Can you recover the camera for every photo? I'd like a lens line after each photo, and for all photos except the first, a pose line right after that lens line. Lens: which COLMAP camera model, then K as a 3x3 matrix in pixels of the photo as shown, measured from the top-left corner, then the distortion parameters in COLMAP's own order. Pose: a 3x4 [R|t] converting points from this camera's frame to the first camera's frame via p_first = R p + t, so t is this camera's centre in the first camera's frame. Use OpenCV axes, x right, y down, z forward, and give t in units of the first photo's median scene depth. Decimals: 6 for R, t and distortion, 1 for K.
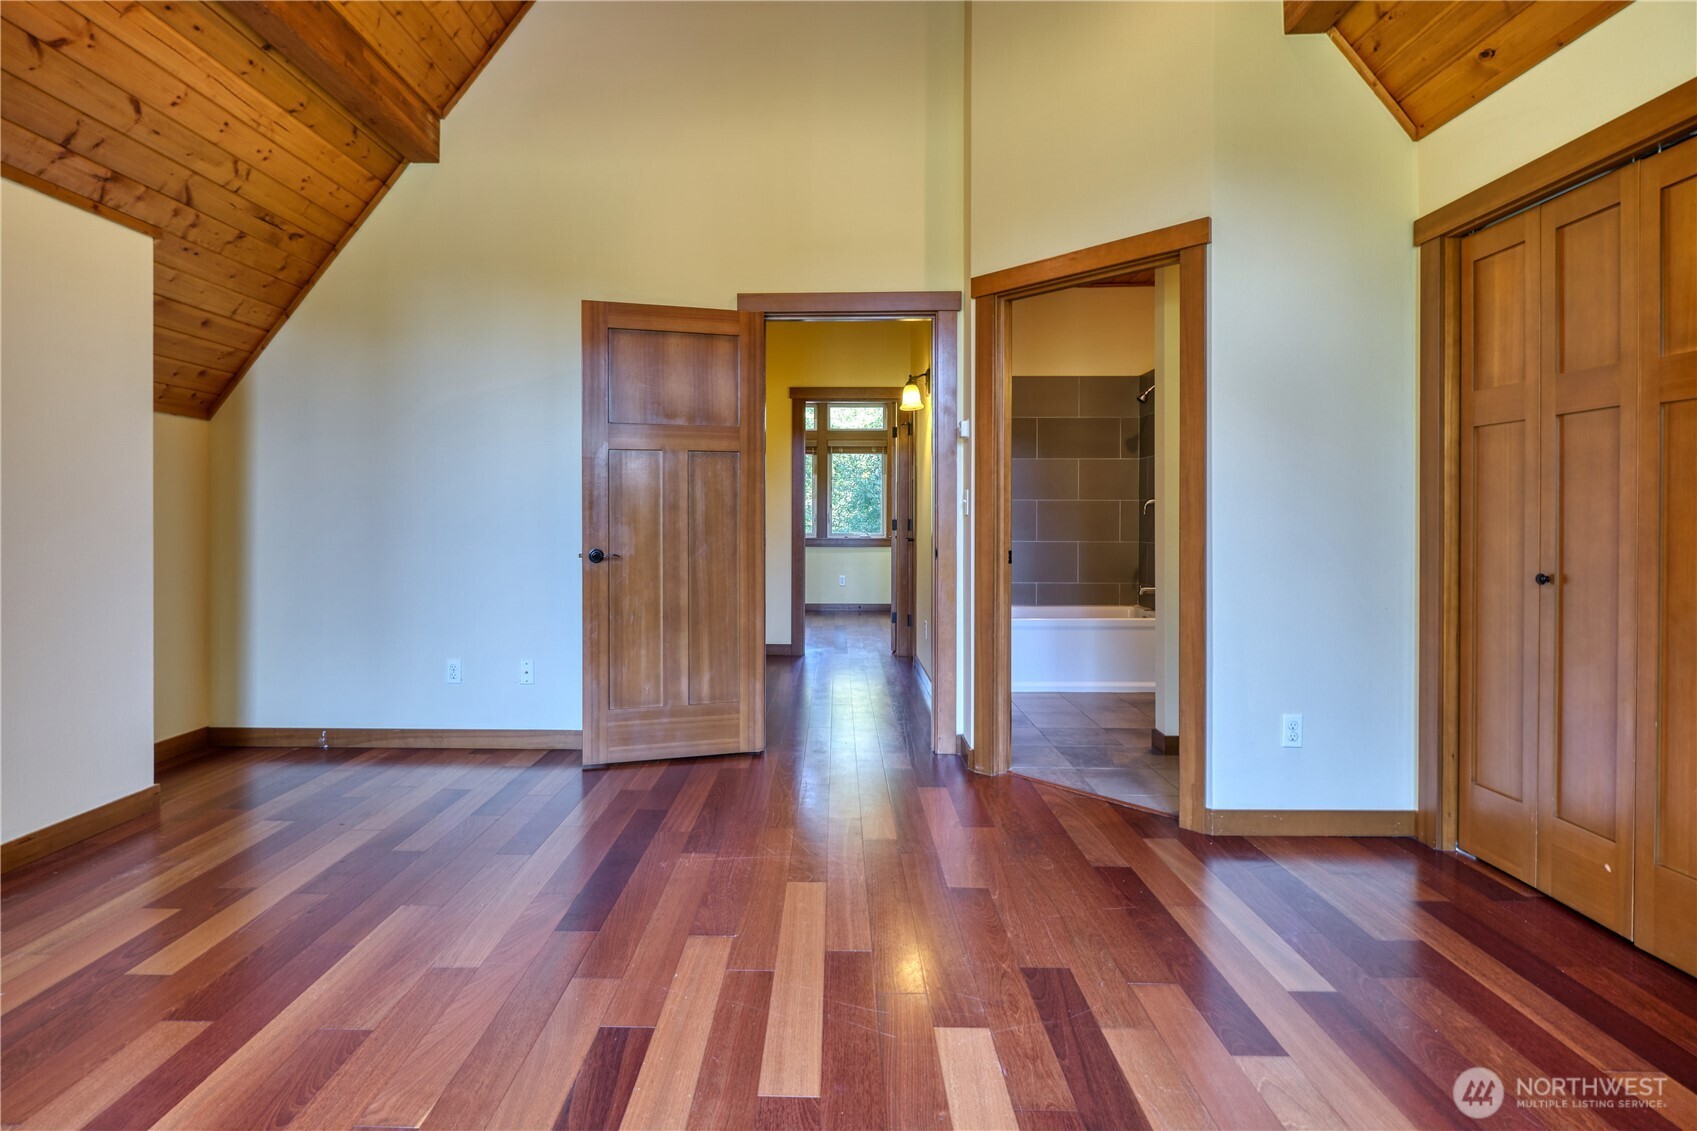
lens RADIAL K [[822.9, 0, 811.4], [0, 822.9, 518.8], [0, 0, 1]] dist [0.000410, 0.000060]
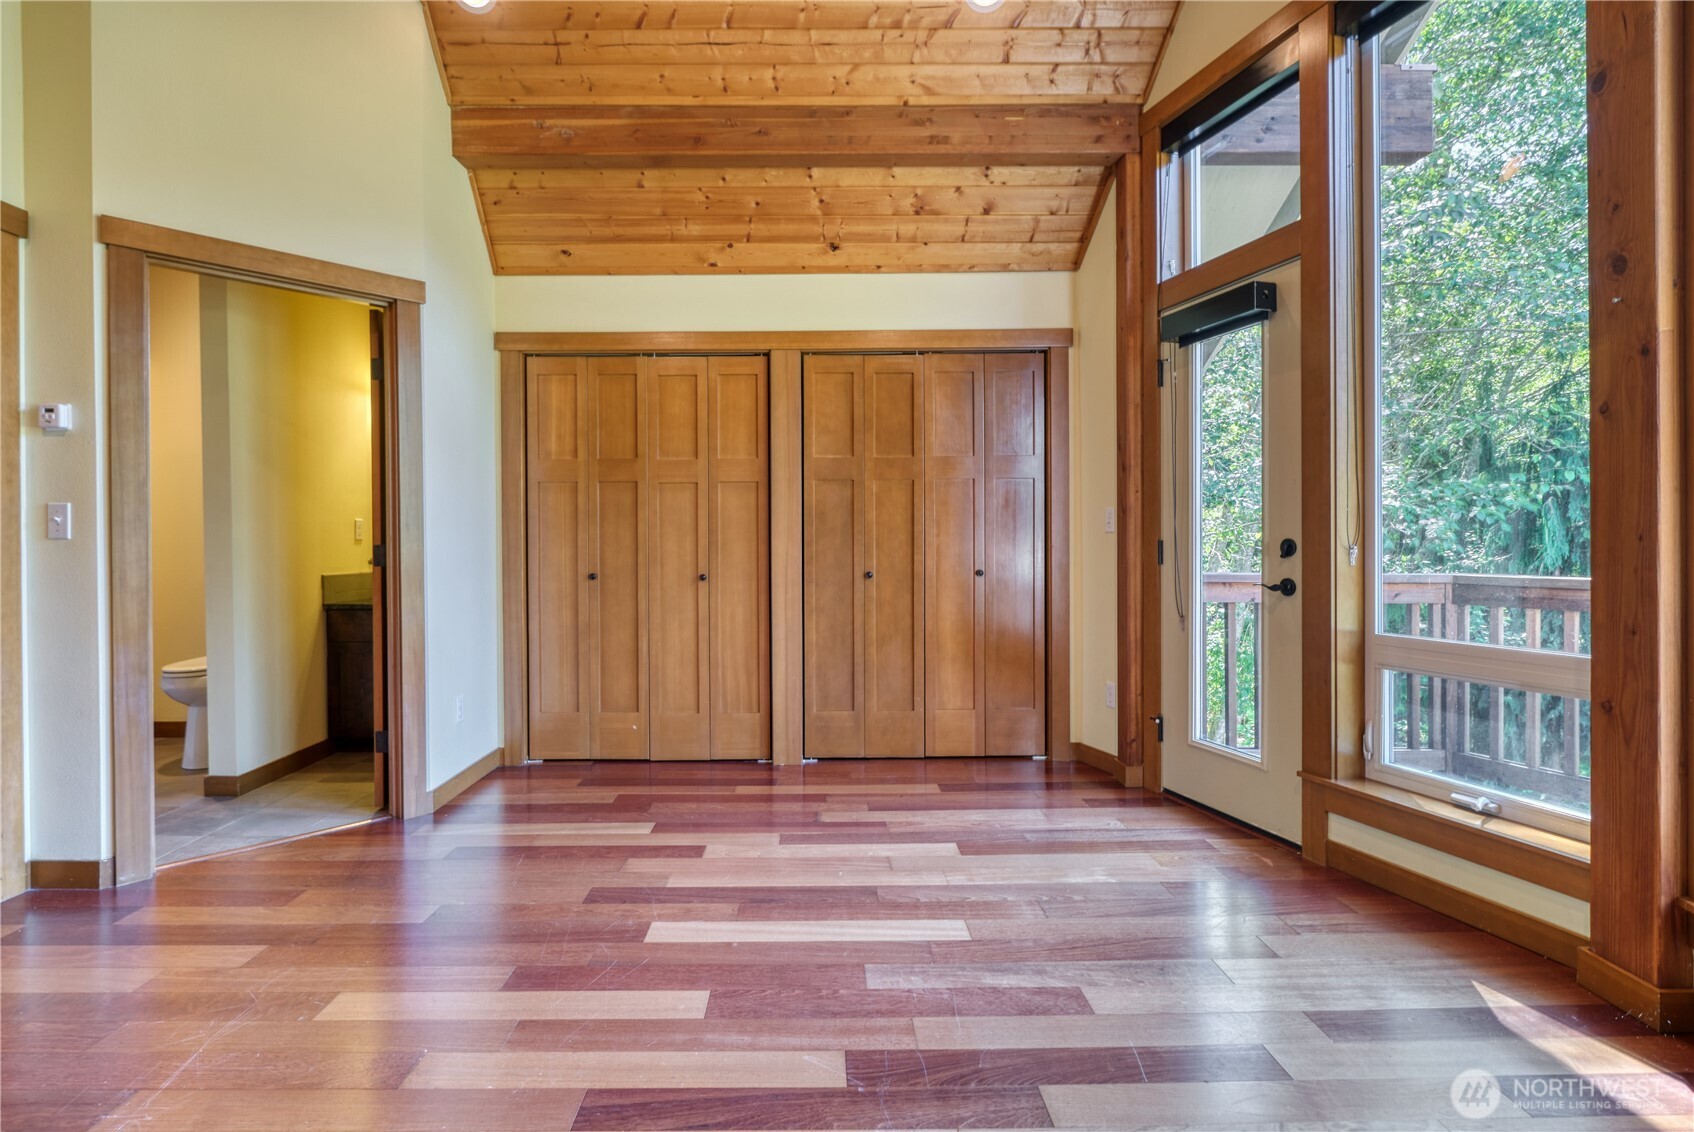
lens RADIAL K [[791.4, 0, 847.8], [0, 791.4, 543.4], [0, 0, 1]] dist [0.023532, -0.000117]
pose [[-0.027199, -0.002554, 0.999627, -0.719106], [0.009242, 0.999953, 0.002806, 0.004016], [-0.999587, 0.009314, -0.027175, 0.474870]]
